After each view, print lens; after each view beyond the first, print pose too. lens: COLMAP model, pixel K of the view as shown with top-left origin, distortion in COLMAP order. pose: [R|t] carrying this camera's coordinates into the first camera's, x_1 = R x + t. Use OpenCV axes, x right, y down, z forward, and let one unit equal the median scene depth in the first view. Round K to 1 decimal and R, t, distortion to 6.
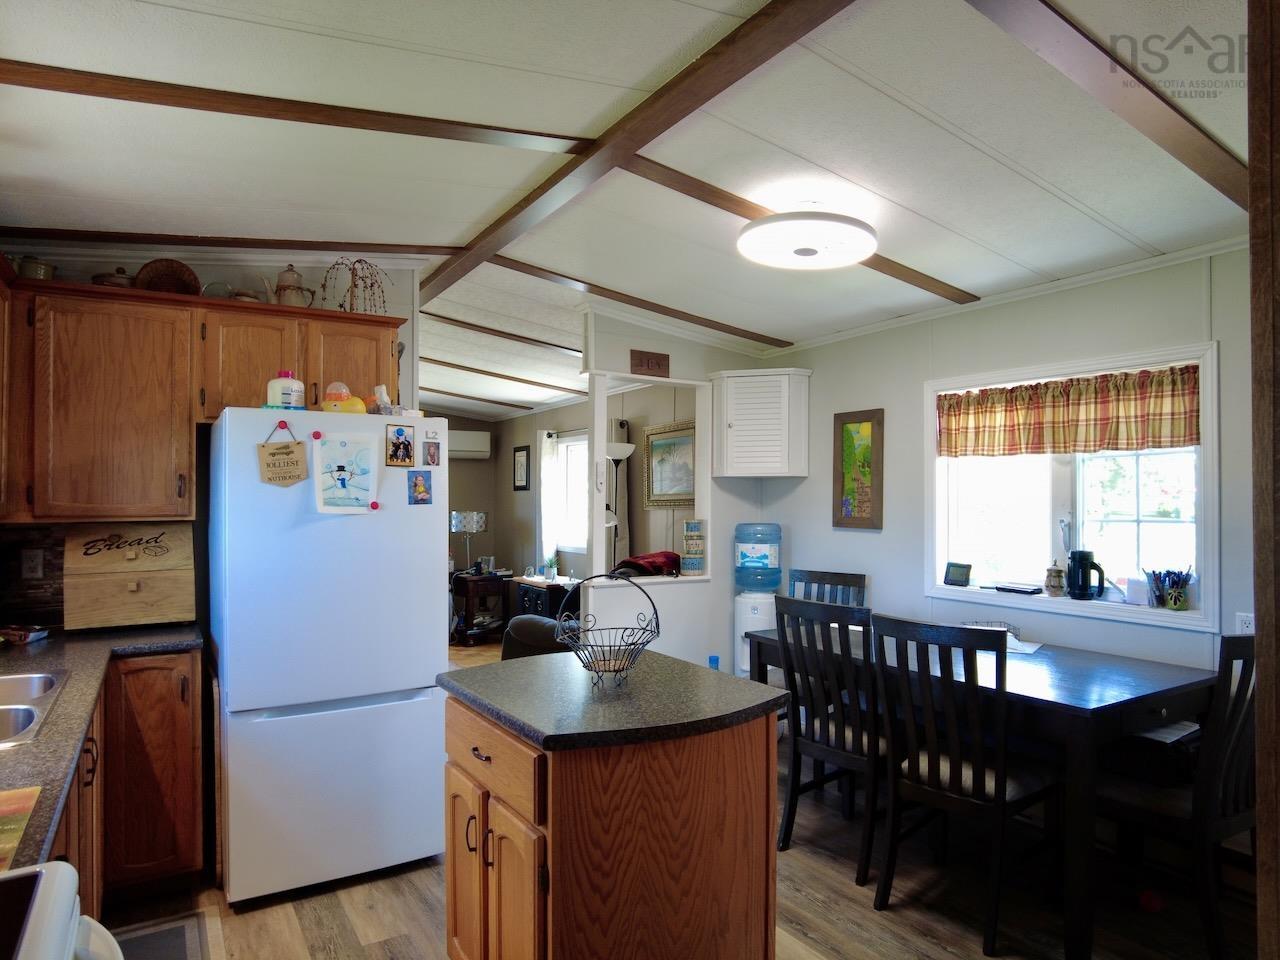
lens RADIAL K [[781.2, 0, 633.1], [0, 781.2, 495.0], [0, 0, 1]] dist [0.025222, -0.065513]
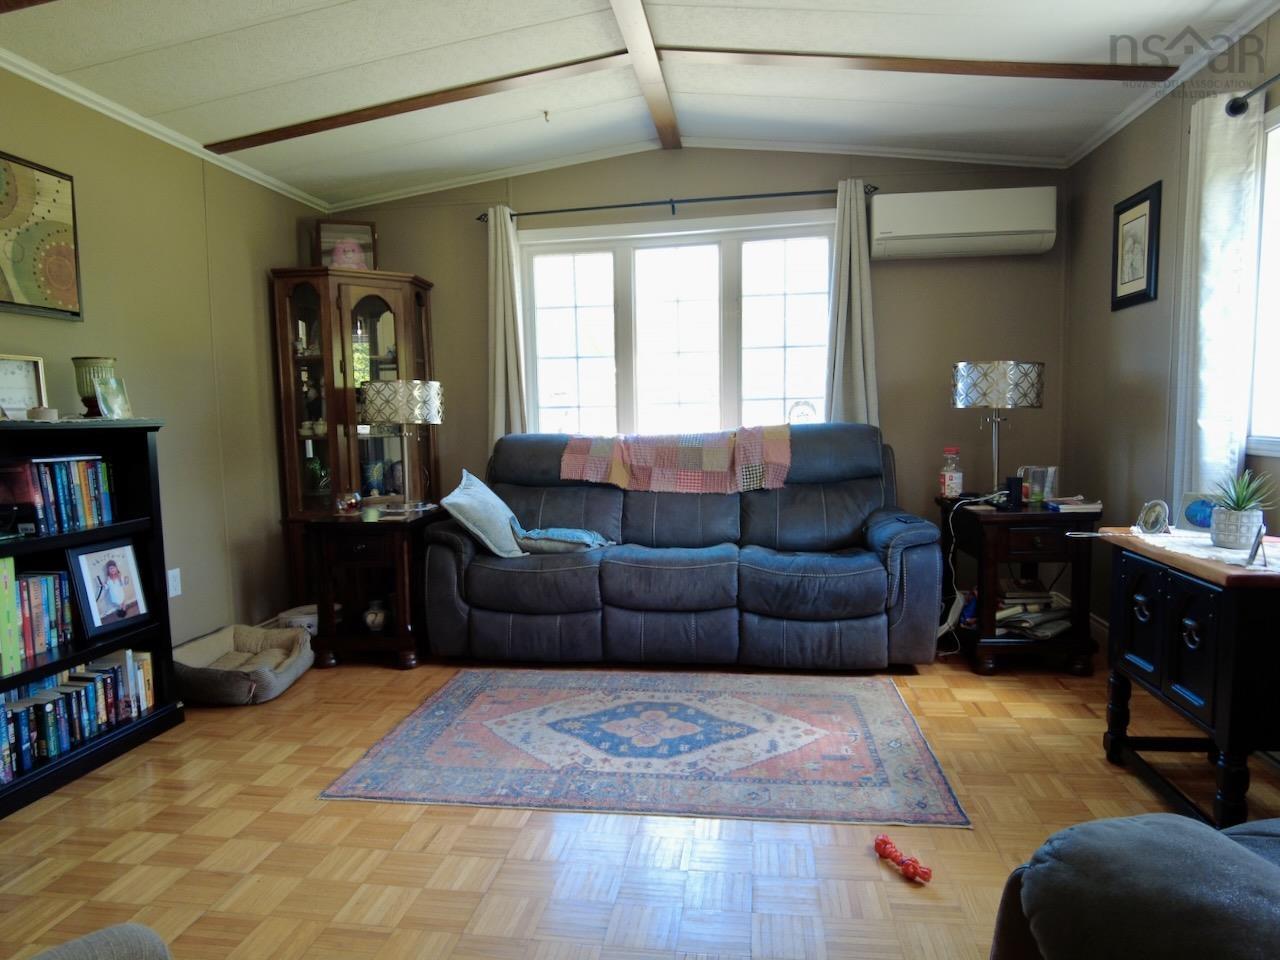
lens RADIAL K [[815.4, 0, 640.0], [0, 815.4, 480.0], [0, 0, 1]] dist [-0.036550, 0.003161]
pose [[0.775344, 0.045886, -0.629870, -0.078964], [0.018816, 0.995236, 0.095664, 0.041326], [0.631258, -0.086024, 0.770787, 0.535740]]
